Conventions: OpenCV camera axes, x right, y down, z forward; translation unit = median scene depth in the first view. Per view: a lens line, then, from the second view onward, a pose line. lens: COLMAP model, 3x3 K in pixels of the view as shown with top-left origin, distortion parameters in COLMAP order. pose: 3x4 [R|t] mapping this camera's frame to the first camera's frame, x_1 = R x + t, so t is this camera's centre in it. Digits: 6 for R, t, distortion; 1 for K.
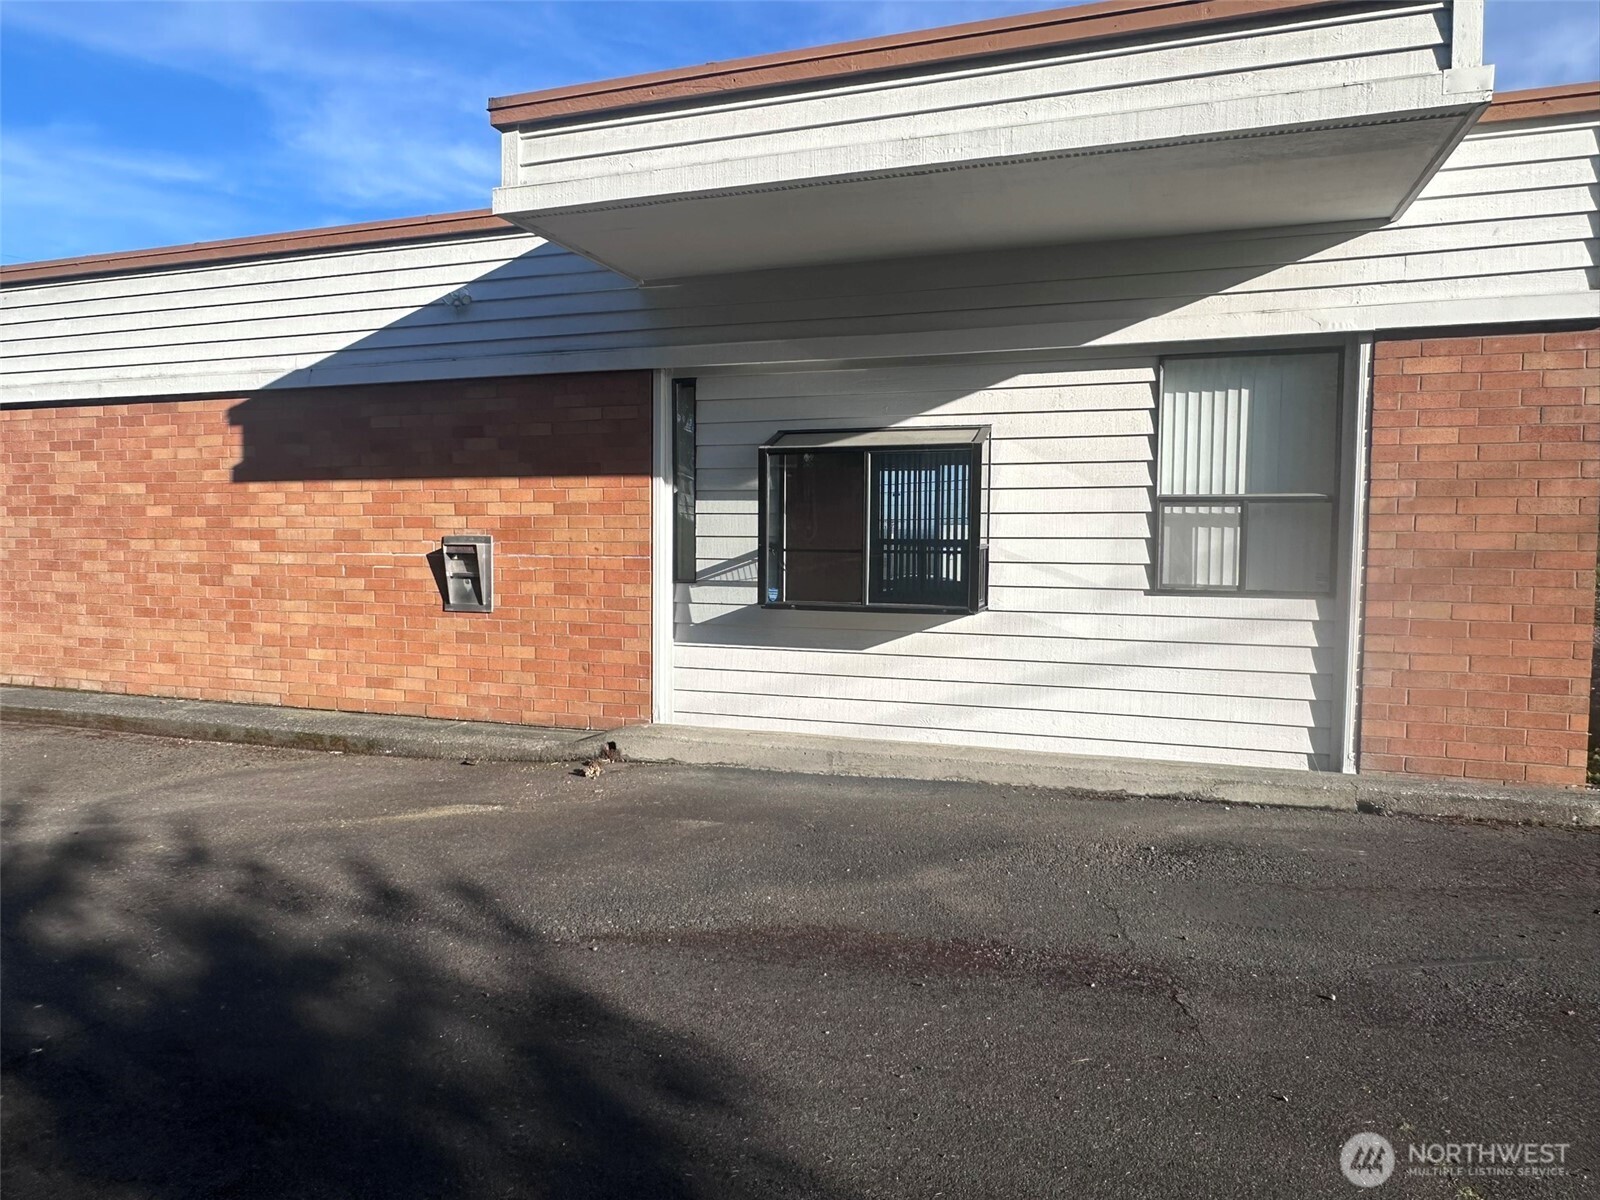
lens RADIAL K [[1063.3, 0, 800.0], [0, 1063.3, 600.0], [0, 0, 1]] dist [-0.000558, -0.002231]
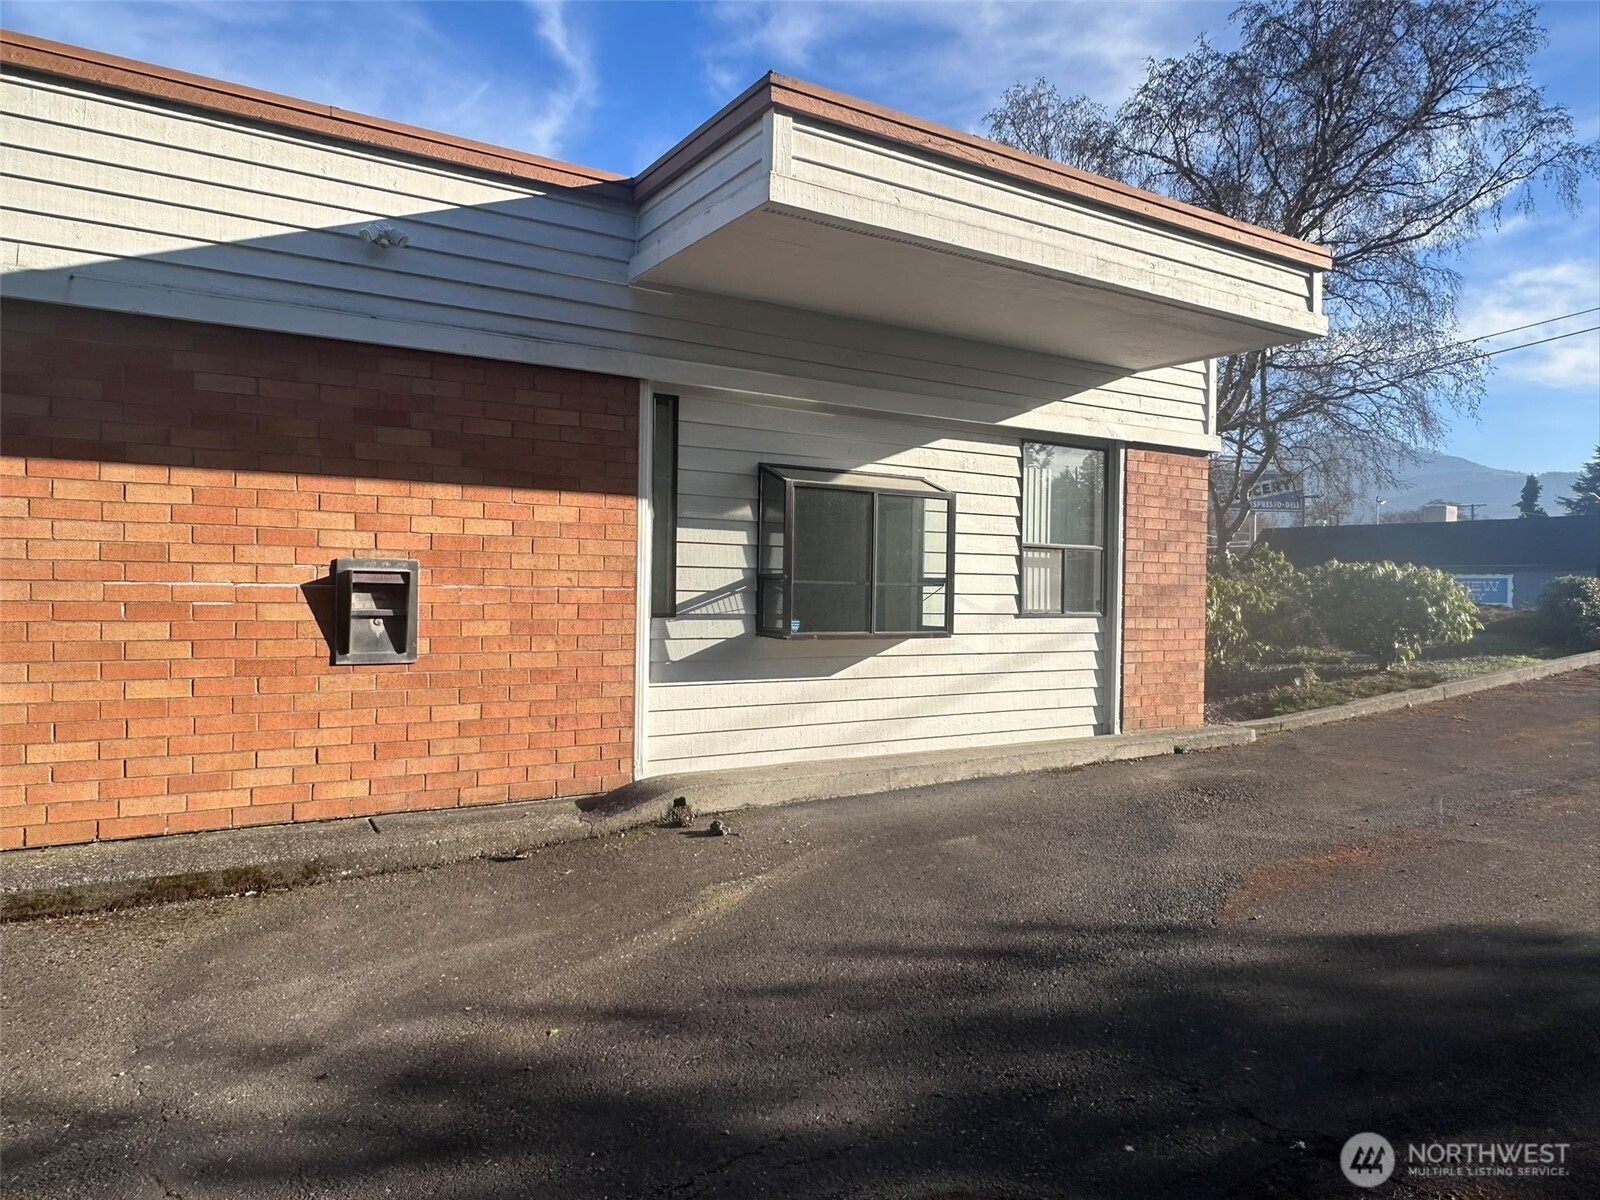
lens RADIAL K [[1063.3, 0, 800.0], [0, 1063.3, 600.0], [0, 0, 1]] dist [-0.000558, -0.002231]
pose [[0.612493, -0.006388, 0.790450, -0.764824], [0.033406, 0.999283, -0.017809, -0.010807], [-0.789770, 0.037314, 0.612268, 0.353550]]
